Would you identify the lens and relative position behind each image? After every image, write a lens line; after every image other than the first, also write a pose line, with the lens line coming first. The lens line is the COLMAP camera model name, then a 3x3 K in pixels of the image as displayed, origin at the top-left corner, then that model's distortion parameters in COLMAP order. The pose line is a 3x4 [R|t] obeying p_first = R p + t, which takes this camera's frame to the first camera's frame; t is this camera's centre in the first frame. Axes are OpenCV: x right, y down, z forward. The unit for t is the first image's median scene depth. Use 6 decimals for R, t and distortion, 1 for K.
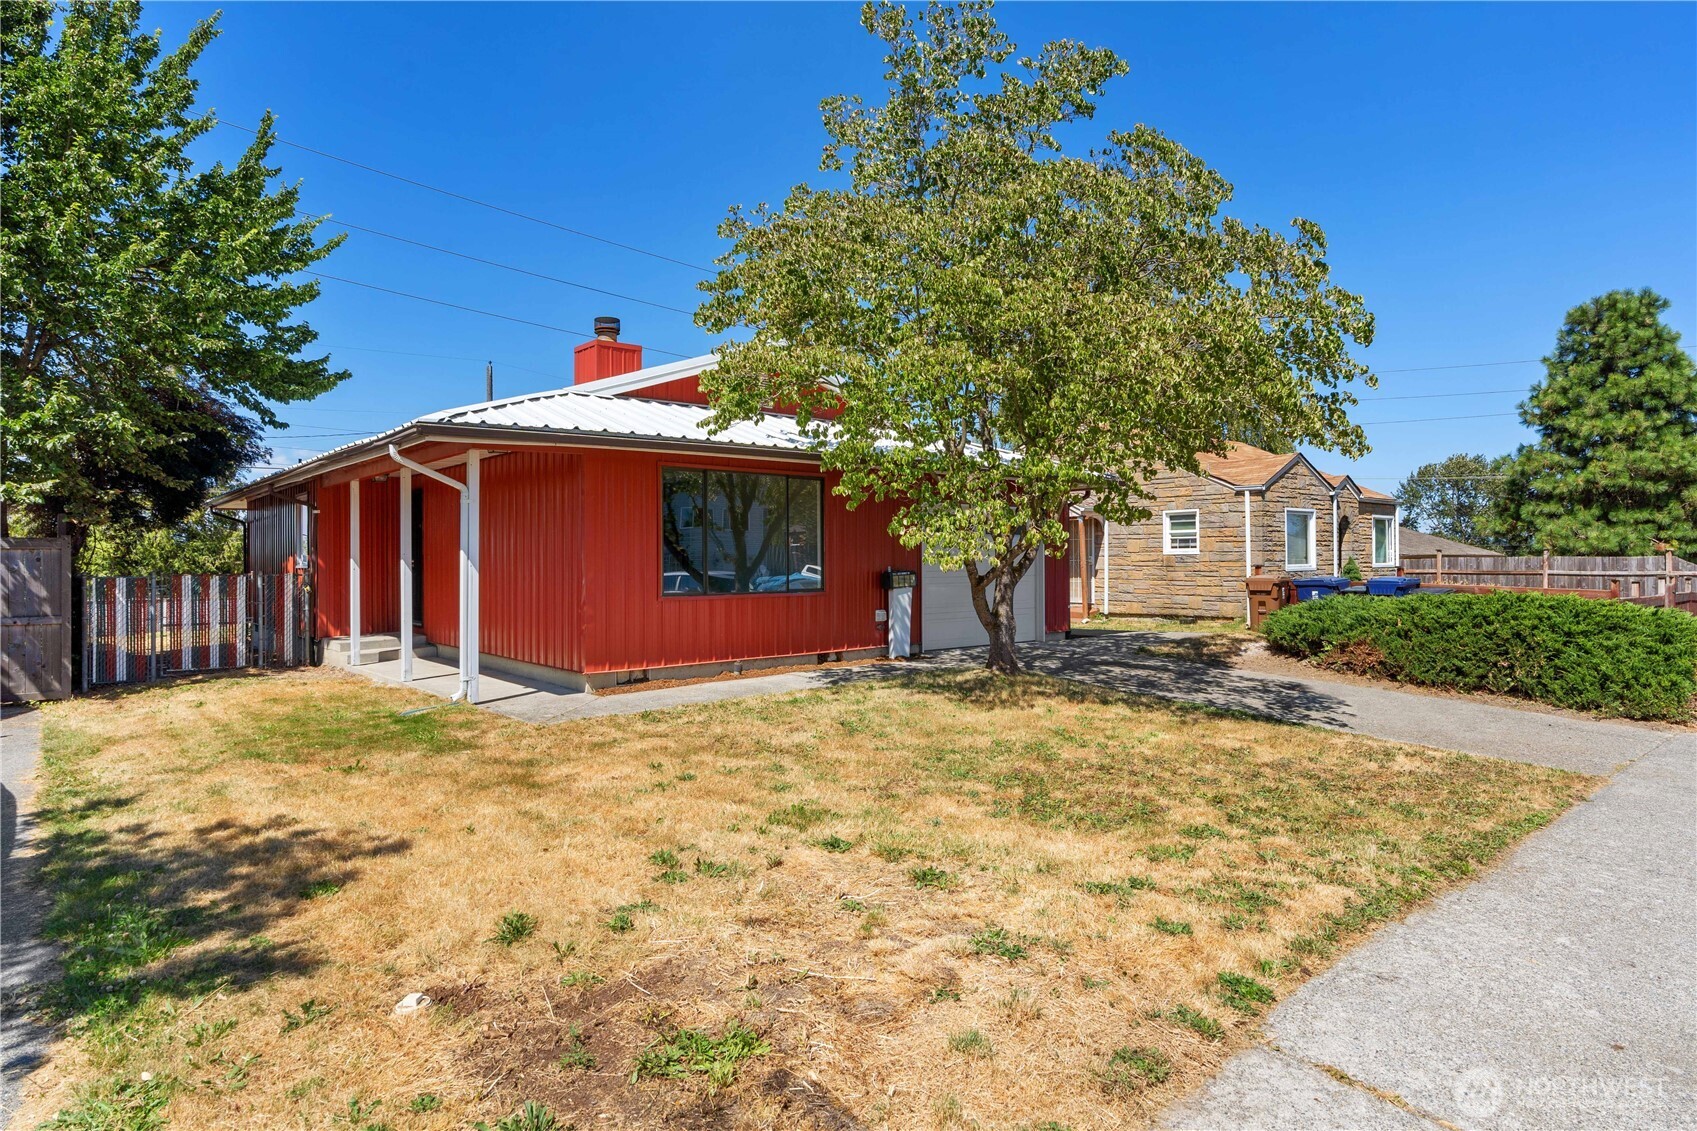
lens RADIAL K [[937.0, 0, 845.8], [0, 937.0, 564.9], [0, 0, 1]] dist [-0.012186, 0.004443]
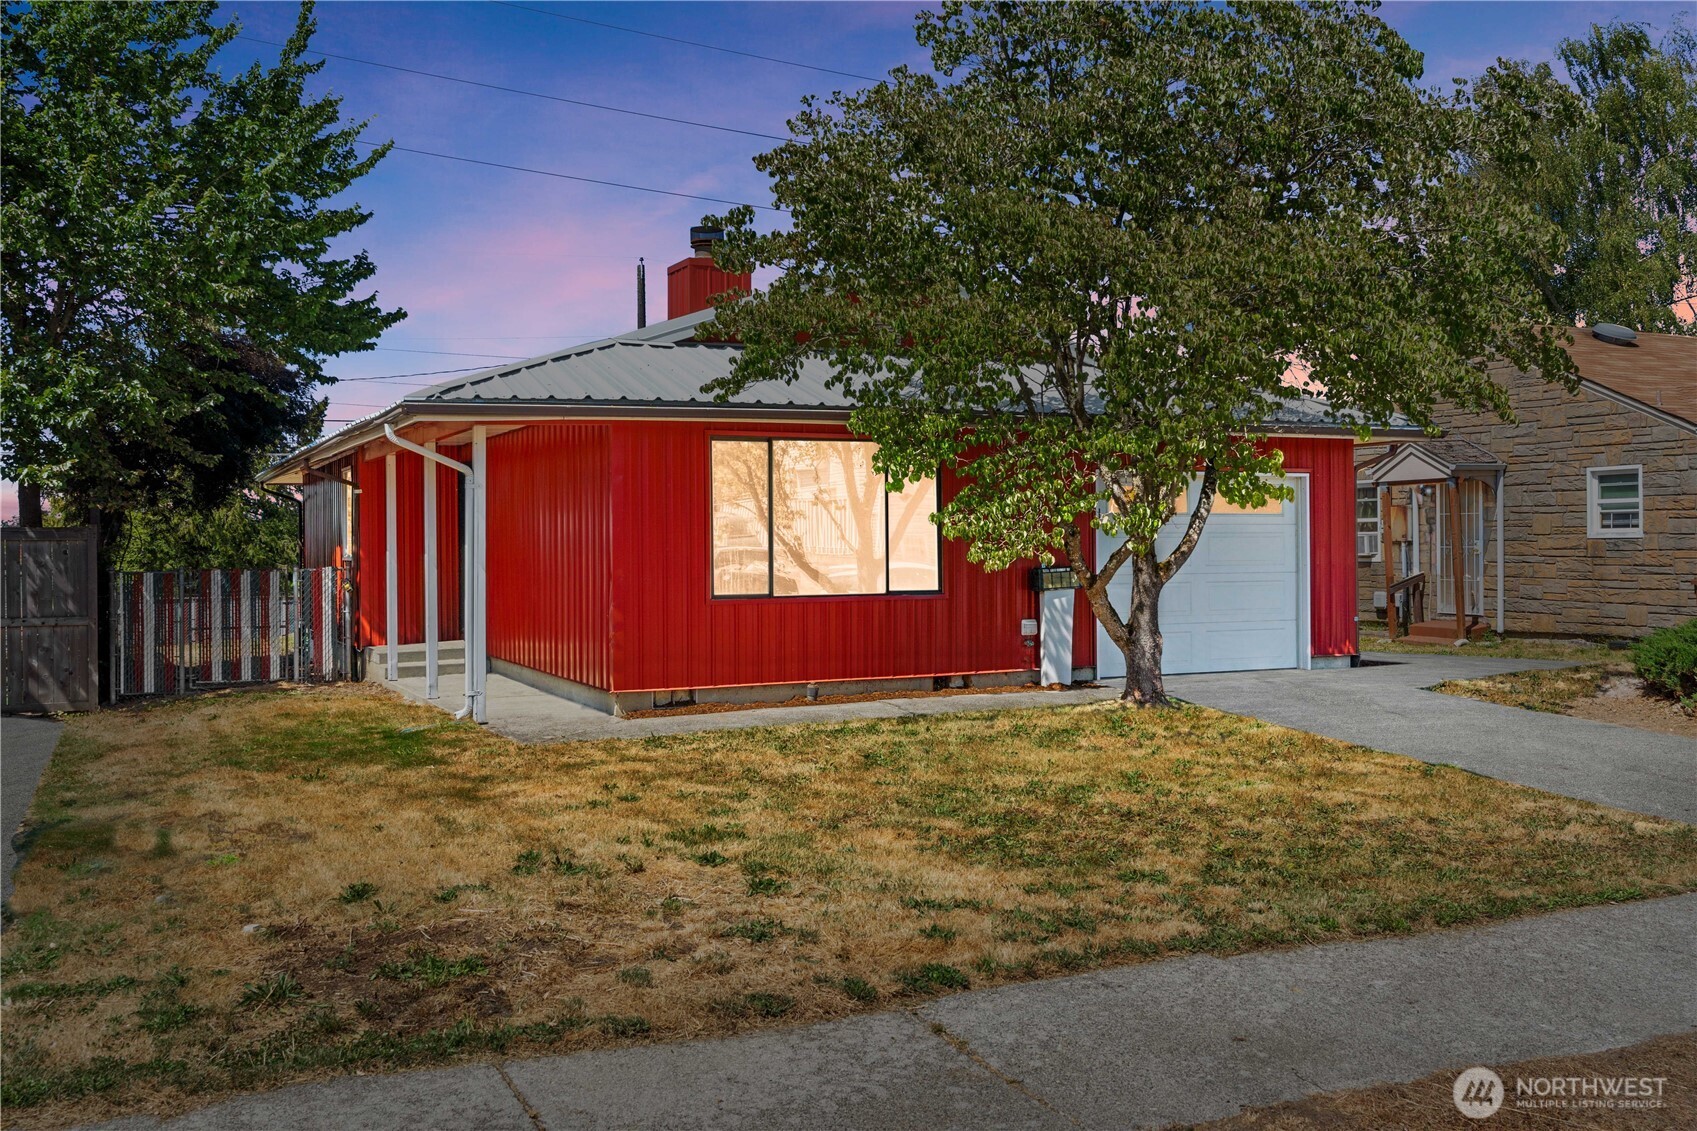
lens RADIAL K [[1542.5, 0, 849.5], [0, 1542.5, 559.0], [0, 0, 1]] dist [-0.008995, 0.000000]
pose [[0.964551, 0.000910, -0.263893, 0.219396], [0.000977, 0.999975, 0.007018, -0.007814], [0.263893, -0.007027, 0.964526, -0.195738]]
